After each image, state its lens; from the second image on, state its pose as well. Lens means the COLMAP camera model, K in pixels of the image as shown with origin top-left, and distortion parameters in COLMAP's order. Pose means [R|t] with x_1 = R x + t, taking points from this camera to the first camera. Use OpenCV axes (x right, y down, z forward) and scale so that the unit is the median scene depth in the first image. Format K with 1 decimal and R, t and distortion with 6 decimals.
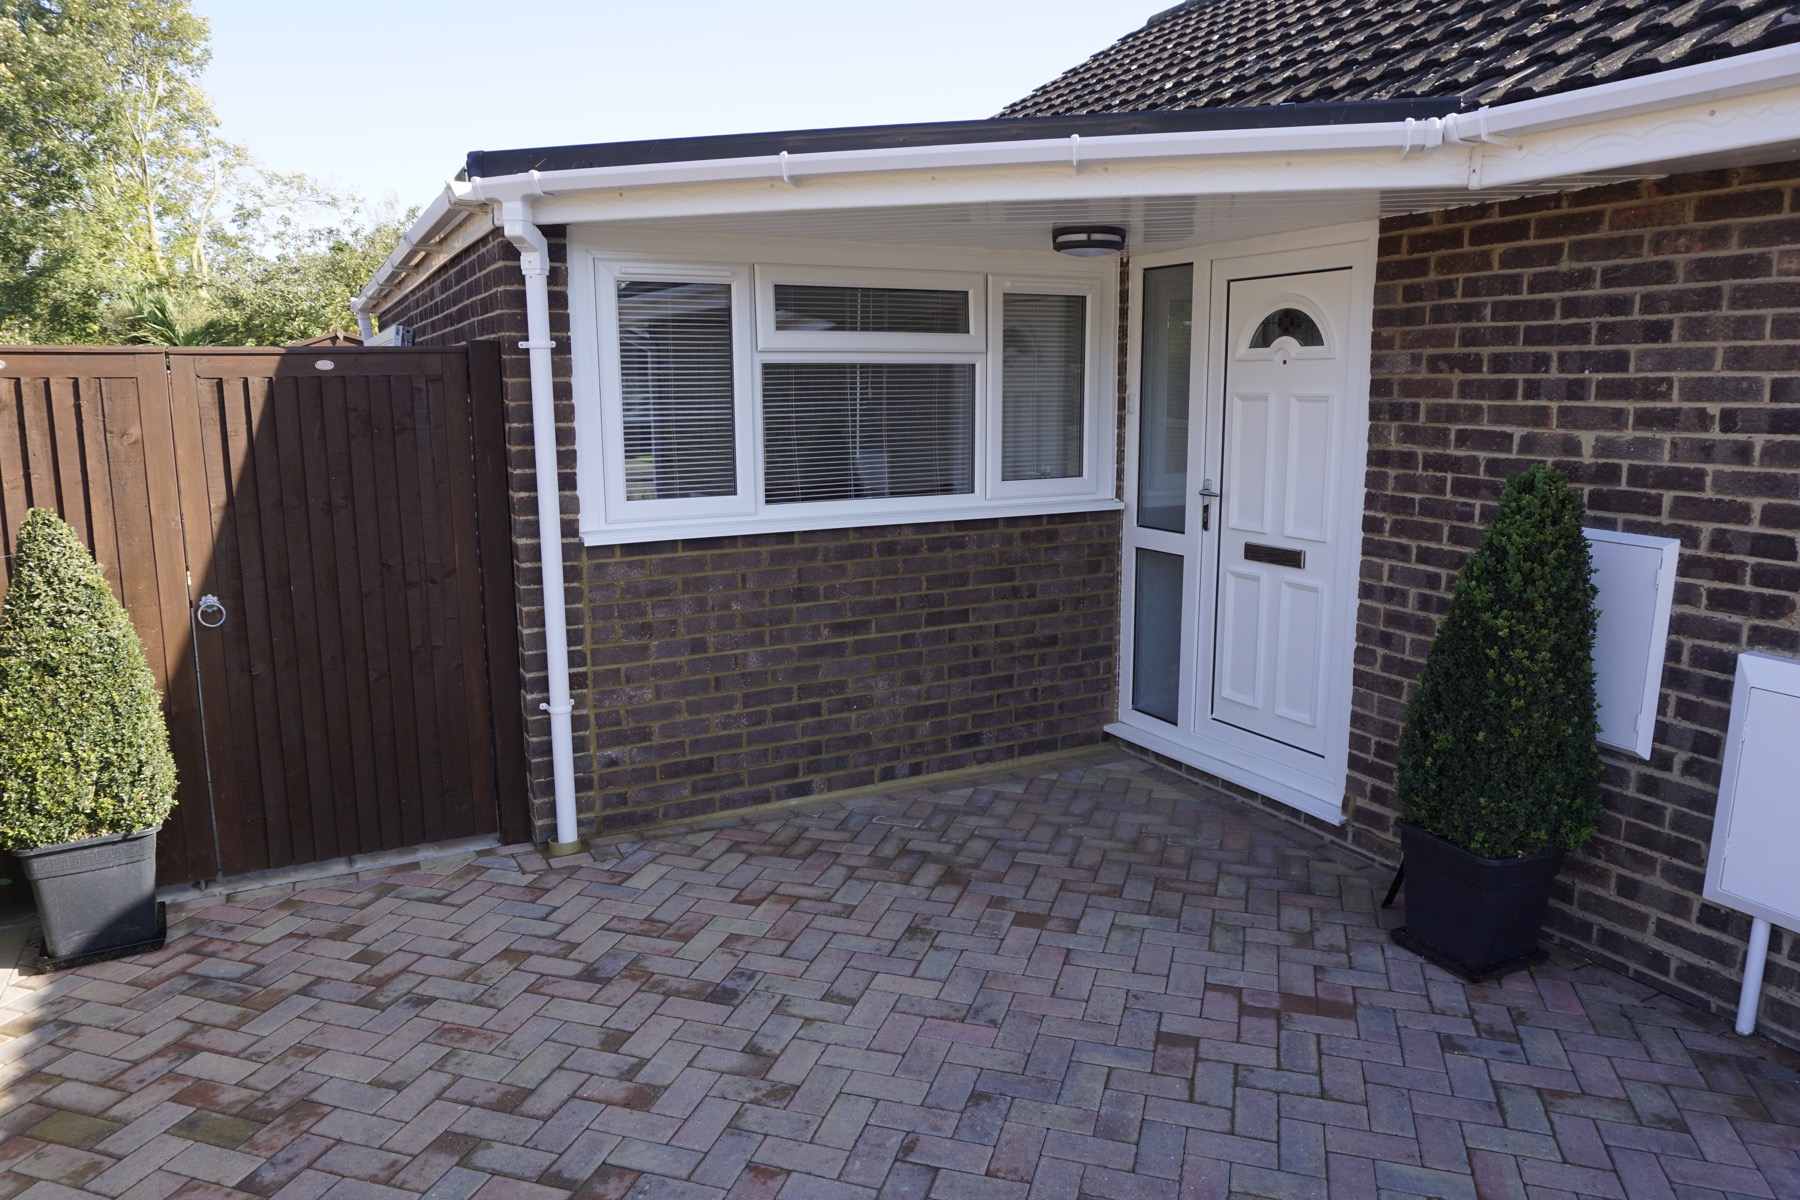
lens RADIAL K [[1217.2, 0, 900.0], [0, 1217.2, 600.0], [0, 0, 1]] dist [-0.036806, 0.036189]
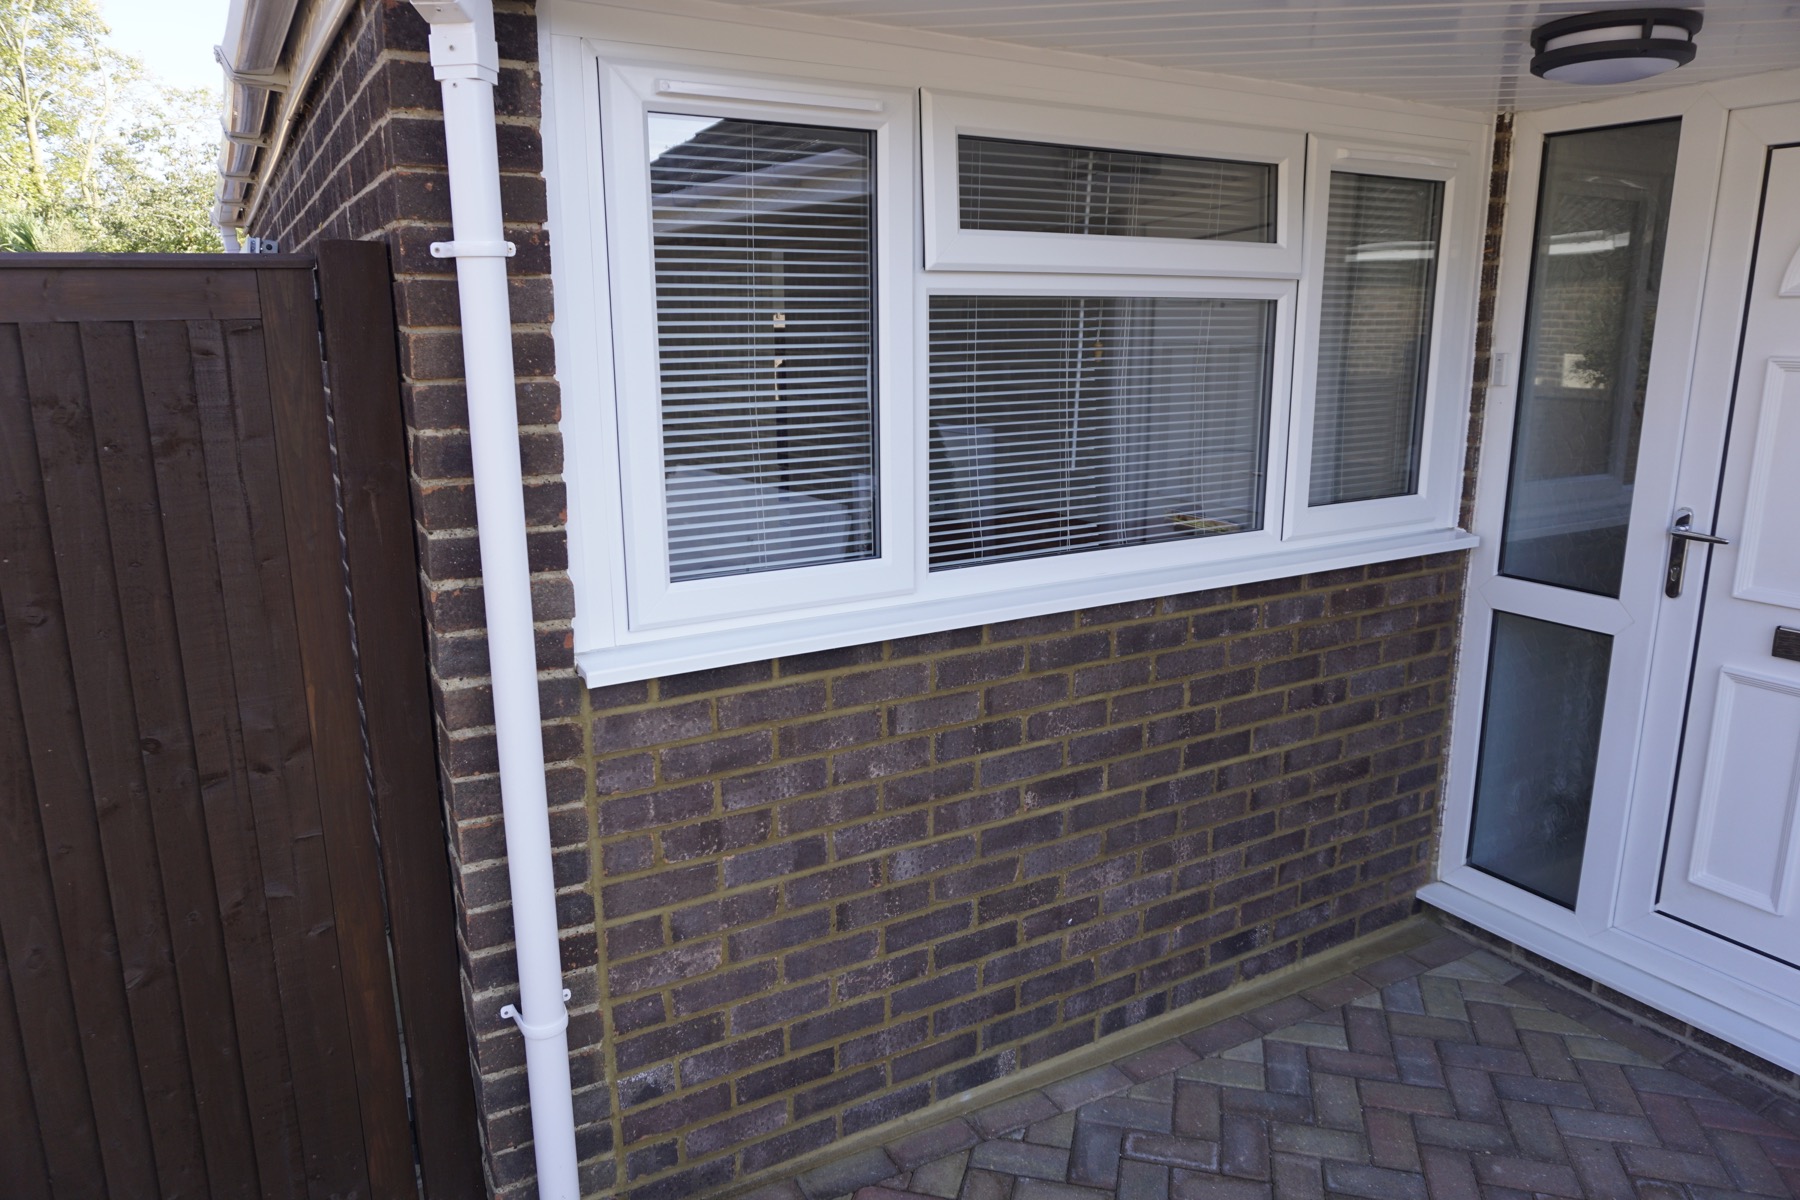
lens RADIAL K [[1189.8, 0, 900.0], [0, 1189.8, 600.0], [0, 0, 1]] dist [-0.050989, 0.036853]
pose [[0.998630, -0.009994, 0.051359, -0.148232], [0.007155, 0.998452, 0.055163, -0.093824], [-0.051830, -0.054720, 0.997156, 0.492345]]
